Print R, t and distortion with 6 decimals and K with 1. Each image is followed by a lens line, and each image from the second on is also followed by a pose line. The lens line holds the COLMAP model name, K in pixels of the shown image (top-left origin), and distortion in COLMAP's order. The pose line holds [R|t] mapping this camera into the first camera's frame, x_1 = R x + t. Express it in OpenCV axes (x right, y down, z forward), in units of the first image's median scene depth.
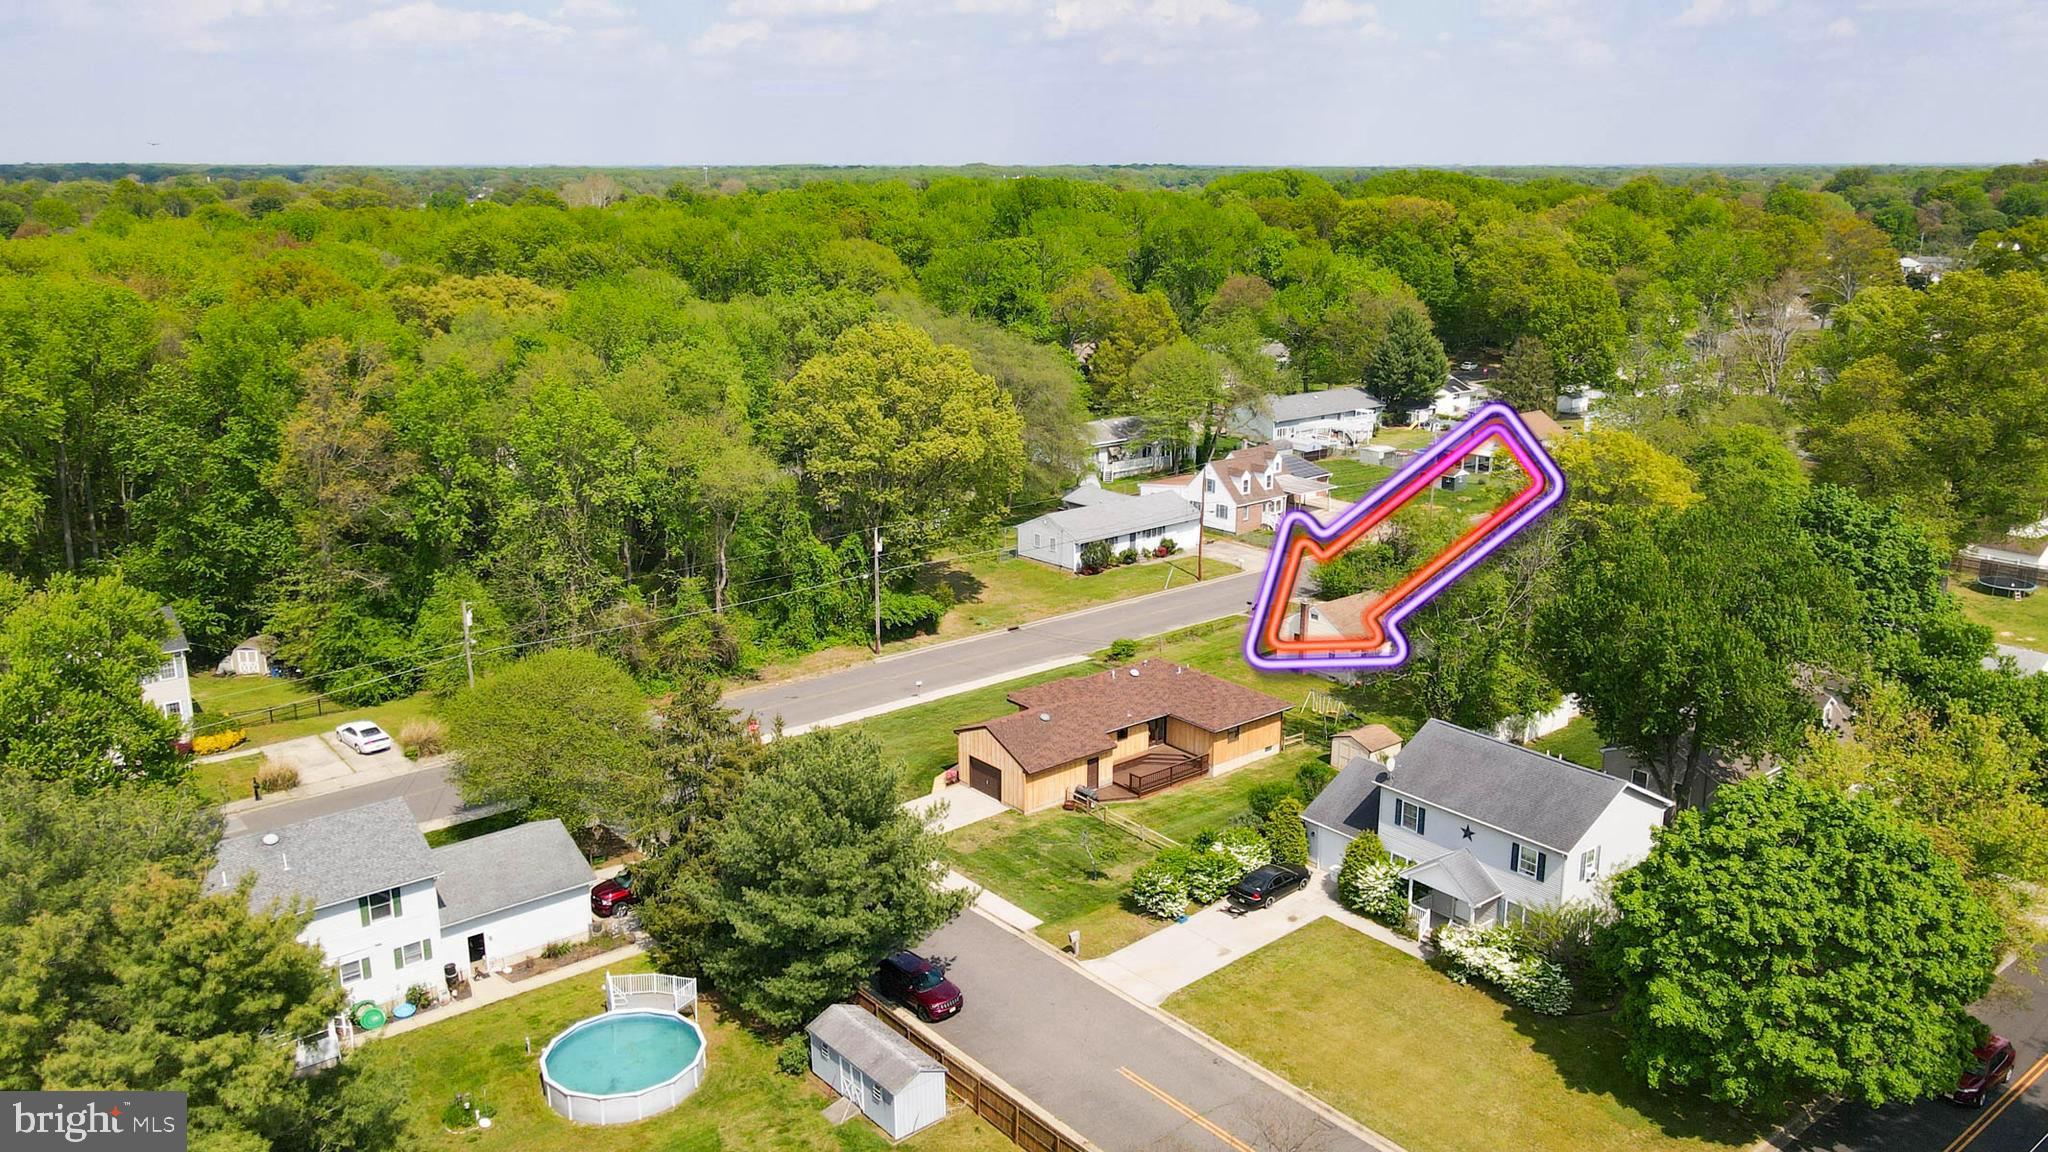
lens RADIAL K [[1501.1, 0, 1001.6], [0, 1501.1, 575.0], [0, 0, 1]] dist [0.013894, 0.006492]
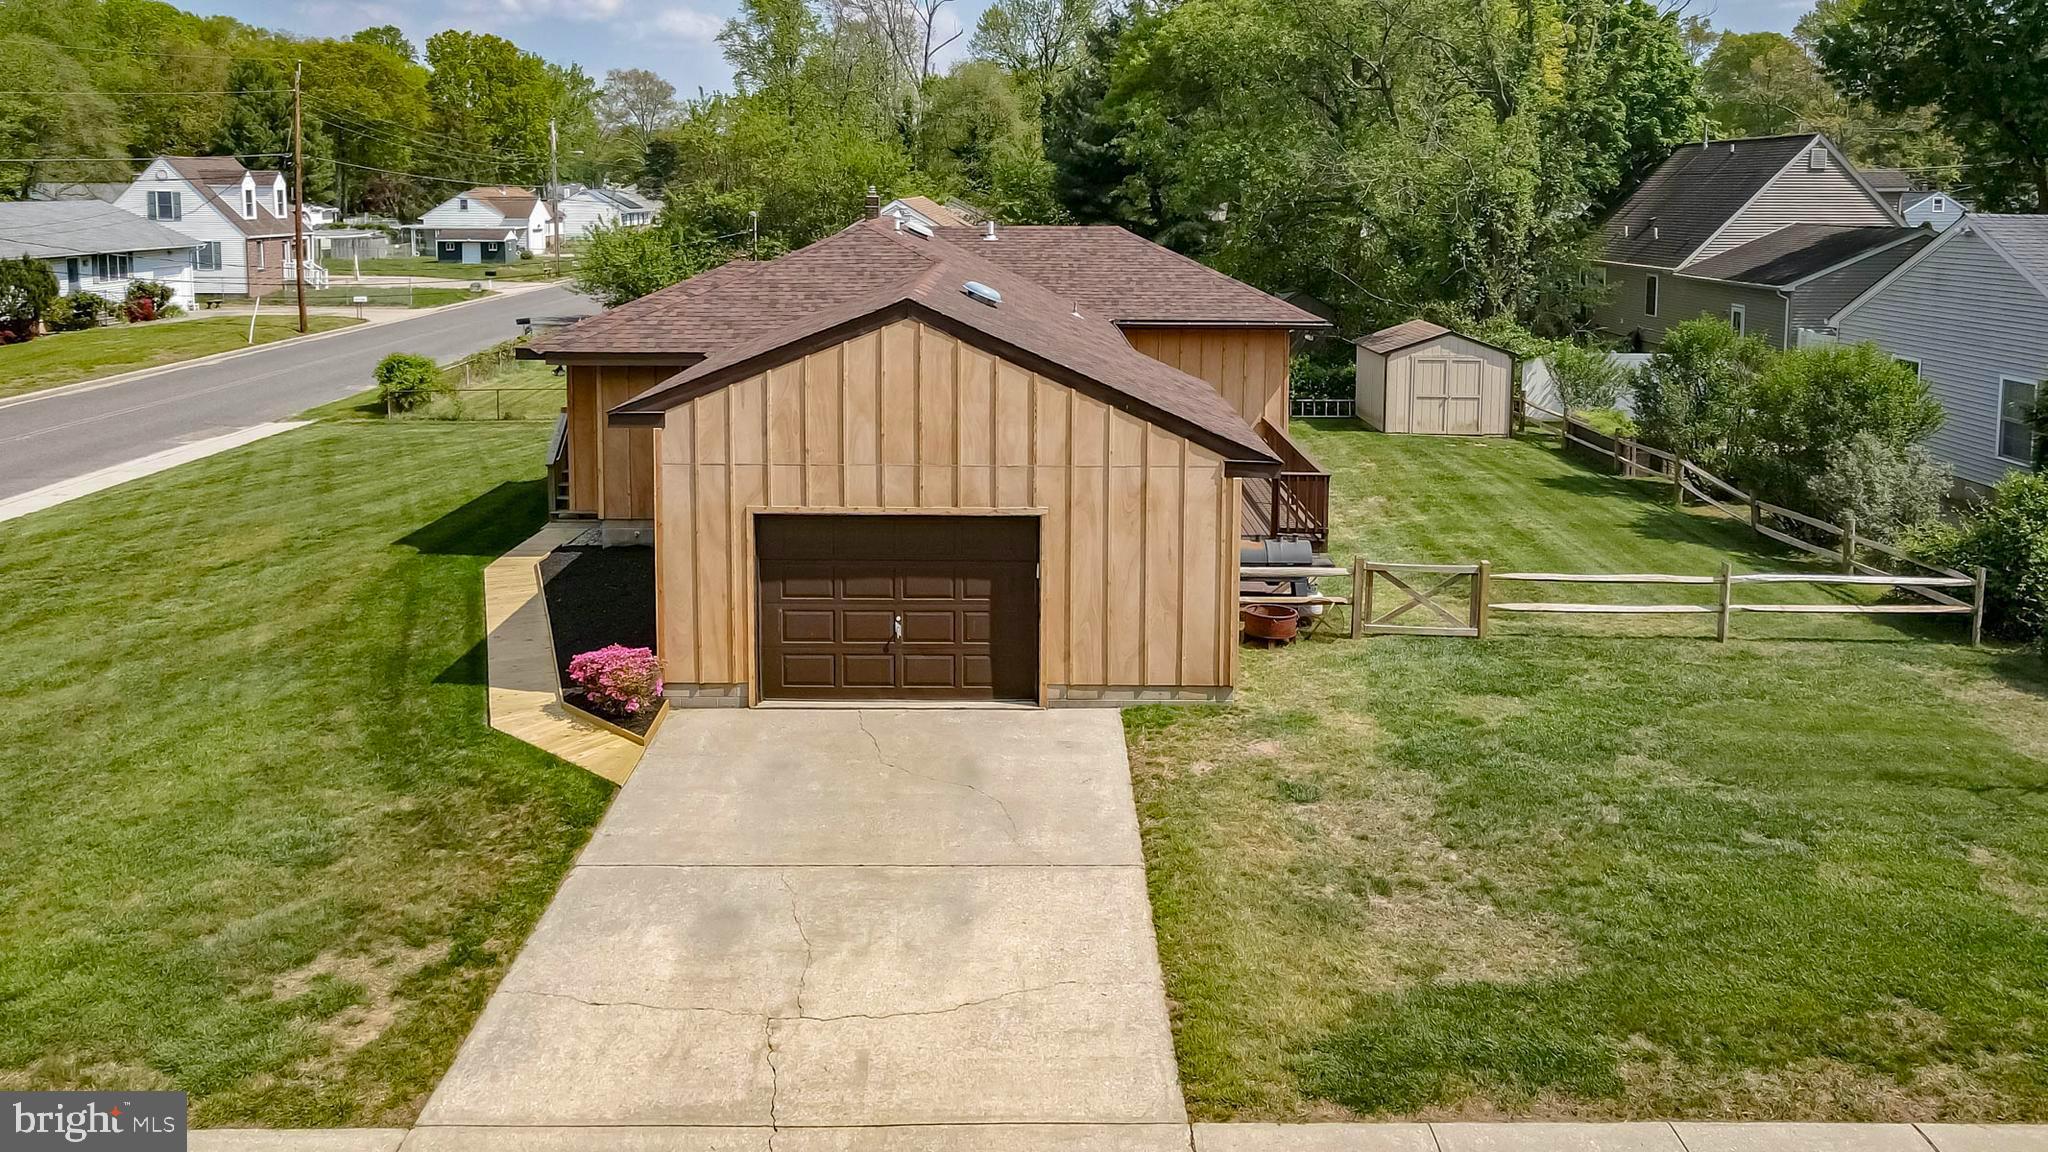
lens RADIAL K [[1534.8, 0, 1071.7], [0, 1534.8, 340.6], [0, 0, 1]] dist [0.008094, 0.003917]
pose [[0.601895, -0.062377, 0.796135, -0.134548], [0.185630, 0.980565, -0.063514, 0.112004], [-0.776701, 0.186015, 0.601776, 0.812779]]
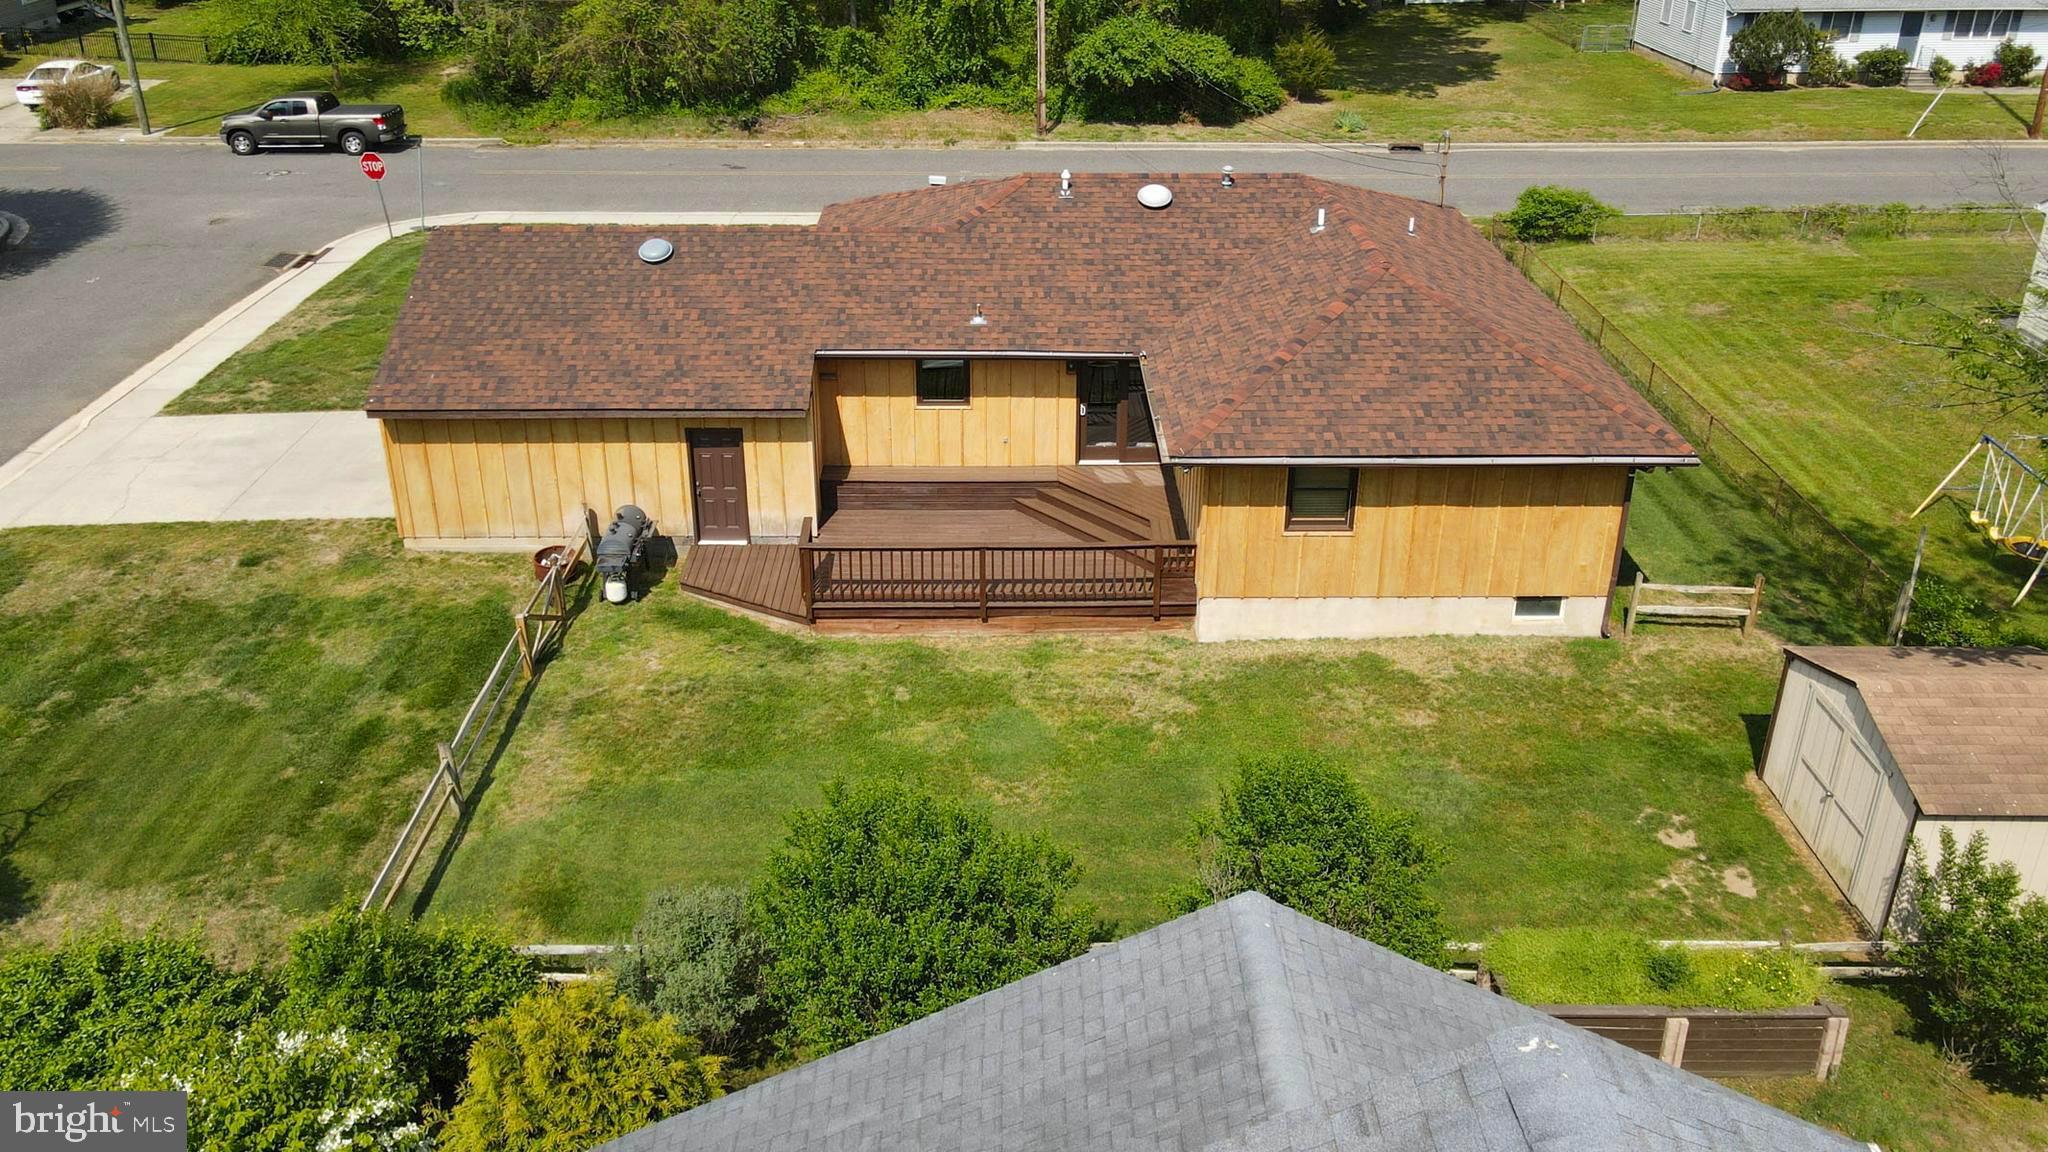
lens RADIAL K [[1452.9, 0, 1024.0], [0, 1452.9, 576.0], [0, 0, 1]] dist [0.005881, 0.004642]
pose [[0.795064, 0.309092, -0.521857, 0.229902], [-0.166001, 0.938445, 0.302928, 0.056680], [0.583367, -0.154218, 0.797433, 0.774615]]
